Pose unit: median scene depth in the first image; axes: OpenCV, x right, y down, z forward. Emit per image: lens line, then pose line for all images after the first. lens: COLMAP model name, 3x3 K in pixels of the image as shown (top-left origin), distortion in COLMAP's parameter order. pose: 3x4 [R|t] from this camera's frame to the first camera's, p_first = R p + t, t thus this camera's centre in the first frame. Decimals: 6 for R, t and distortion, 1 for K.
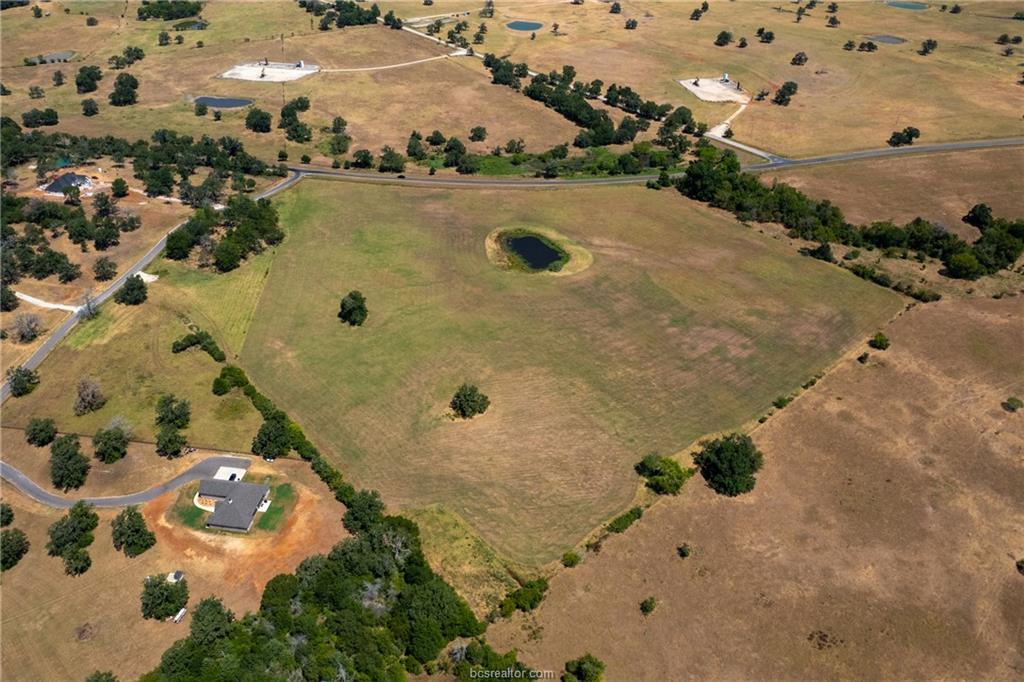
lens RADIAL K [[776.5, 0, 516.0], [0, 776.5, 340.0], [0, 0, 1]] dist [-0.074940, 0.058494]
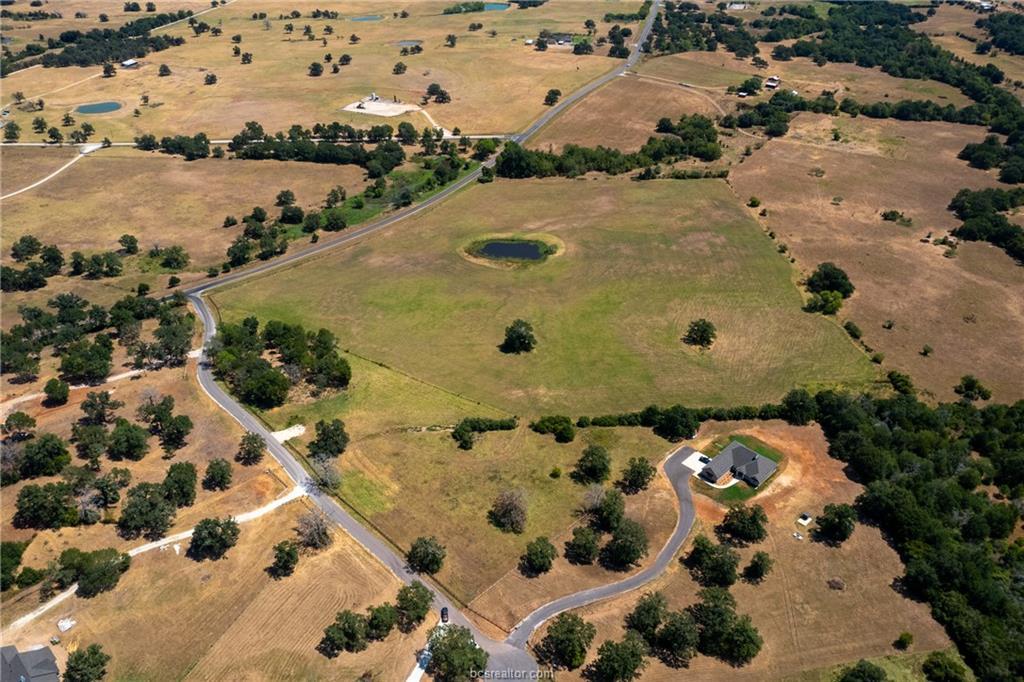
lens RADIAL K [[776.5, 0, 512.9], [0, 776.5, 339.3], [0, 0, 1]] dist [-0.074940, 0.058494]
pose [[0.610264, -0.428400, 0.666372, -0.796166], [0.459423, 0.876656, 0.142848, -0.167068], [-0.645375, 0.218972, 0.731808, 0.228476]]
